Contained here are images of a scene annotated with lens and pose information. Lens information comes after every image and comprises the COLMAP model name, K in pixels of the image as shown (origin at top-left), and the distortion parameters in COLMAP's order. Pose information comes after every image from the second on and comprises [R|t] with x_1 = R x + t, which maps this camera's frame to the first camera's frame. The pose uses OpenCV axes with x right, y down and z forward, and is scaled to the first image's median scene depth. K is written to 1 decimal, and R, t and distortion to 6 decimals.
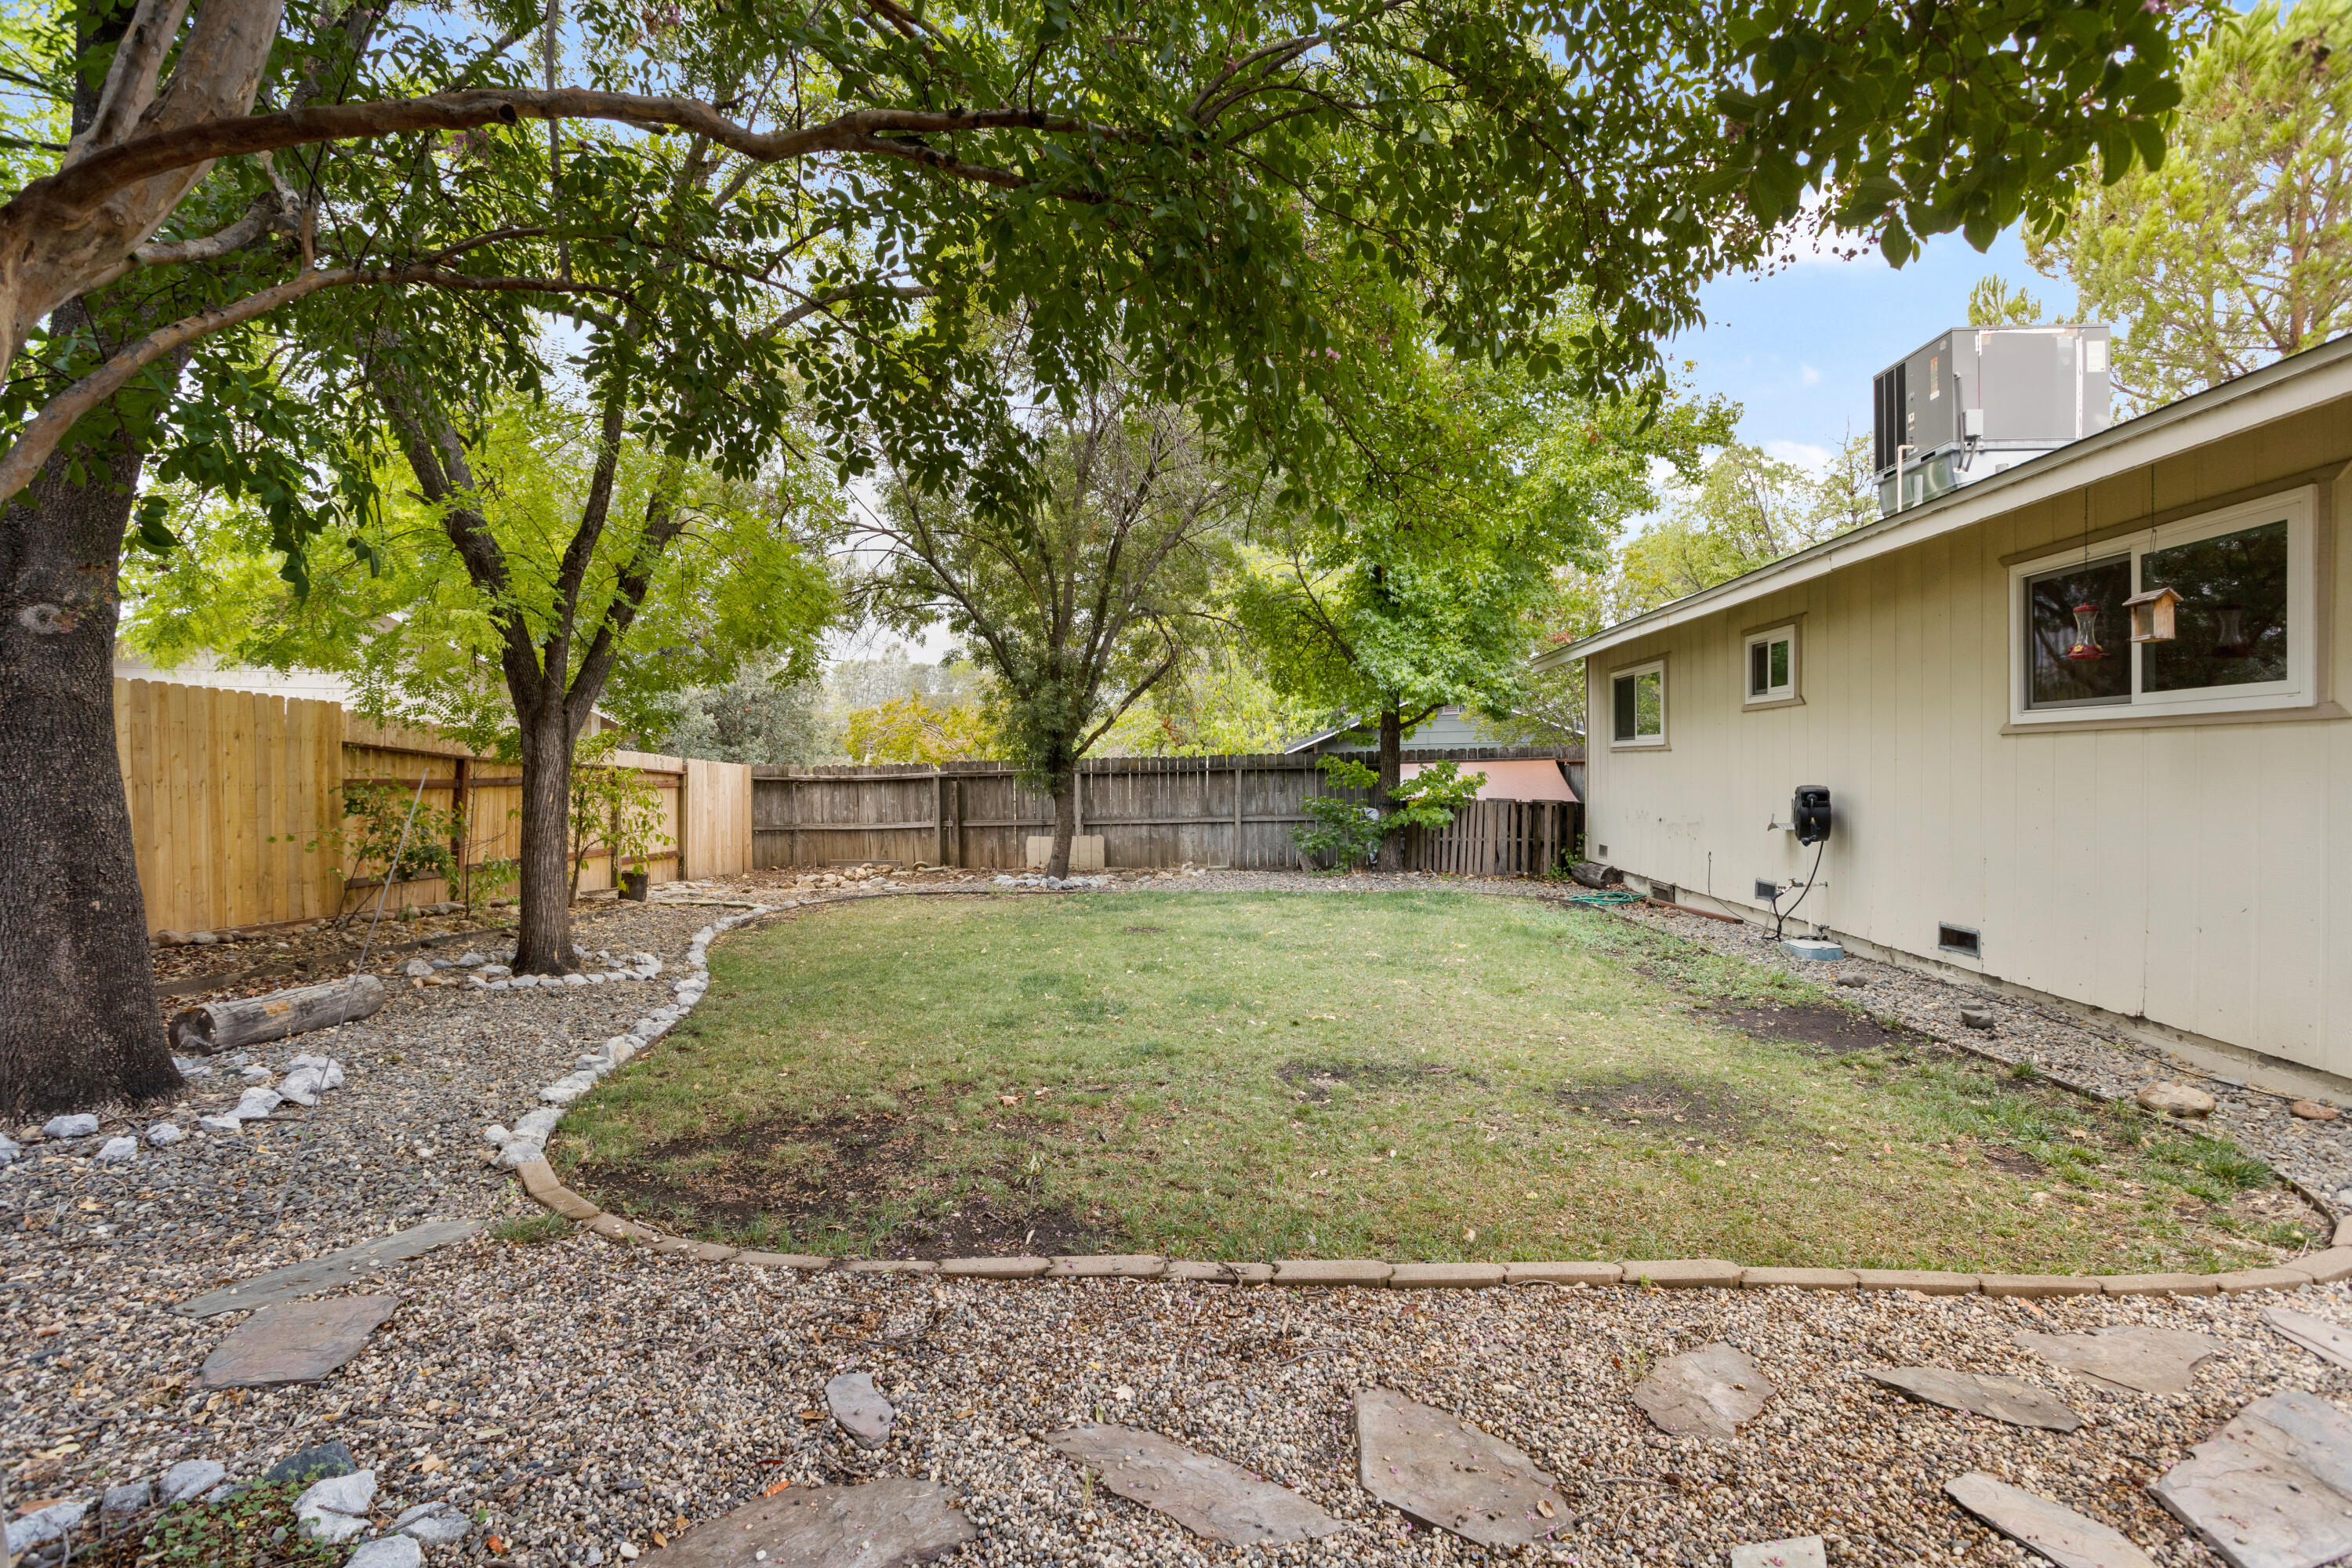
lens RADIAL K [[1186.4, 0, 1190.0], [0, 1186.4, 764.6], [0, 0, 1]] dist [-0.016753, 0.026541]
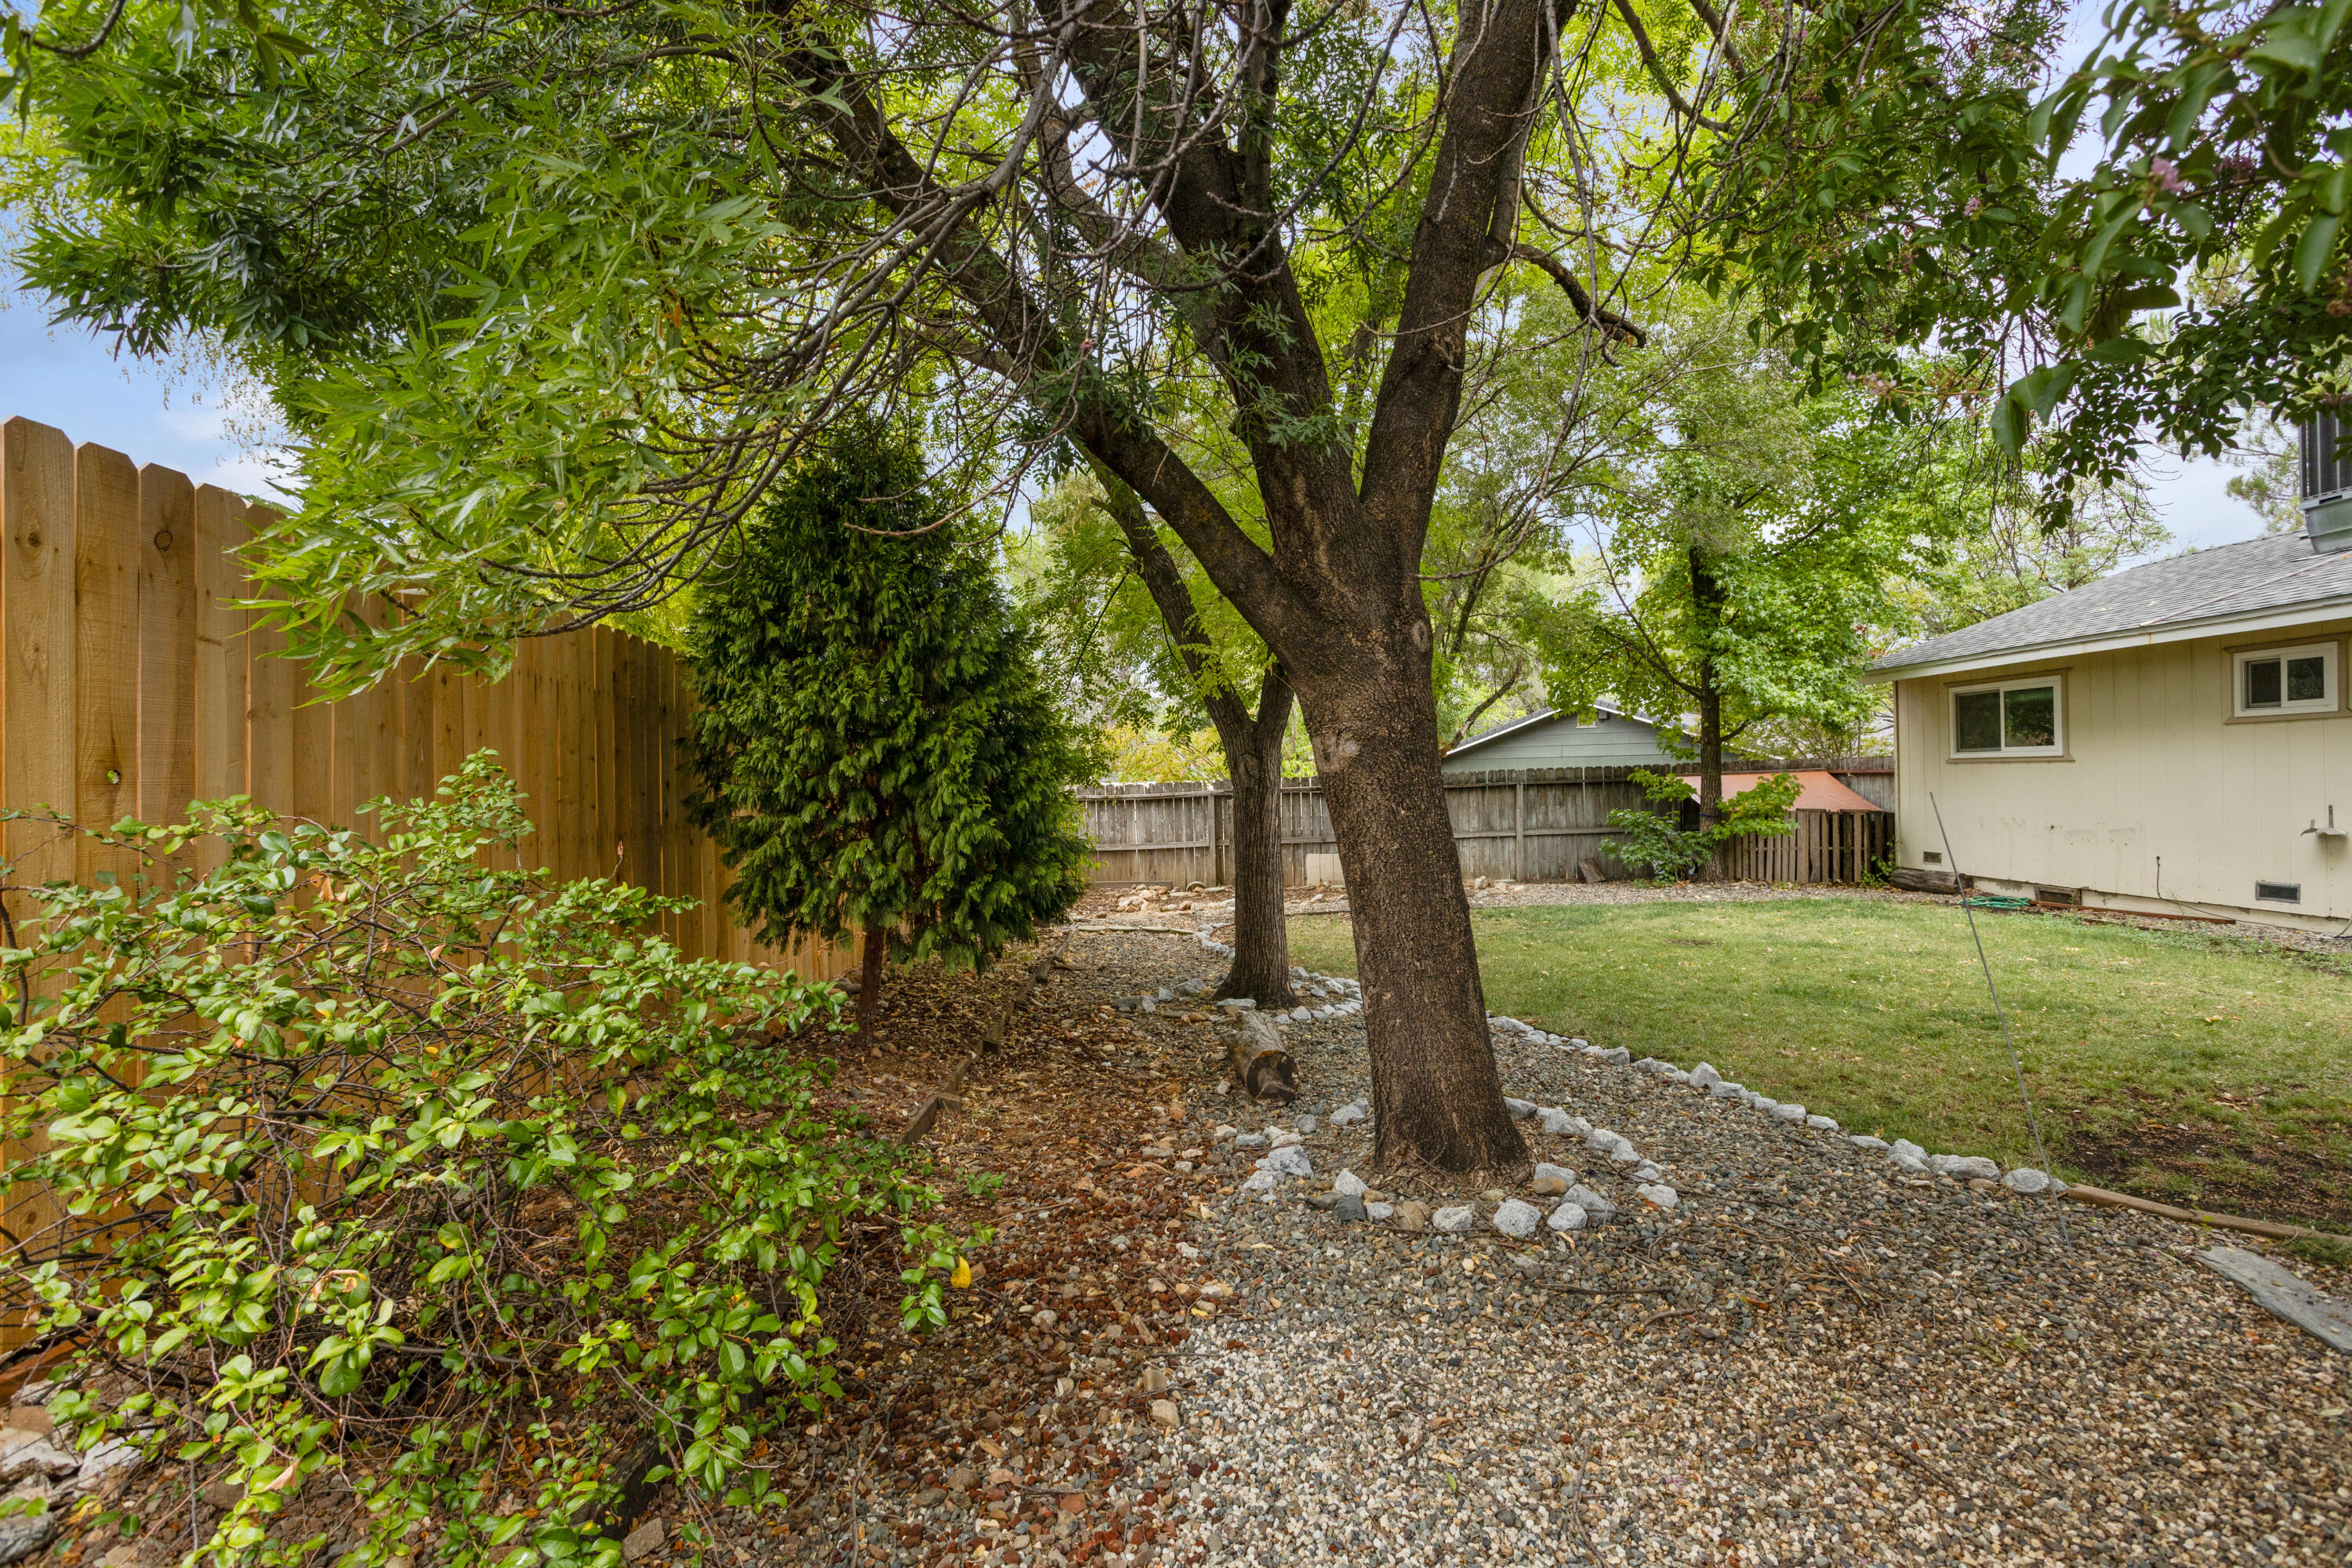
lens RADIAL K [[1186.4, 0, 1193.4], [0, 1186.4, 770.6], [0, 0, 1]] dist [-0.016753, 0.026541]
pose [[0.995653, -0.009872, 0.092612, -0.392178], [0.010613, 0.999915, -0.007520, -0.003331], [-0.092530, 0.008470, 0.995674, 0.015523]]
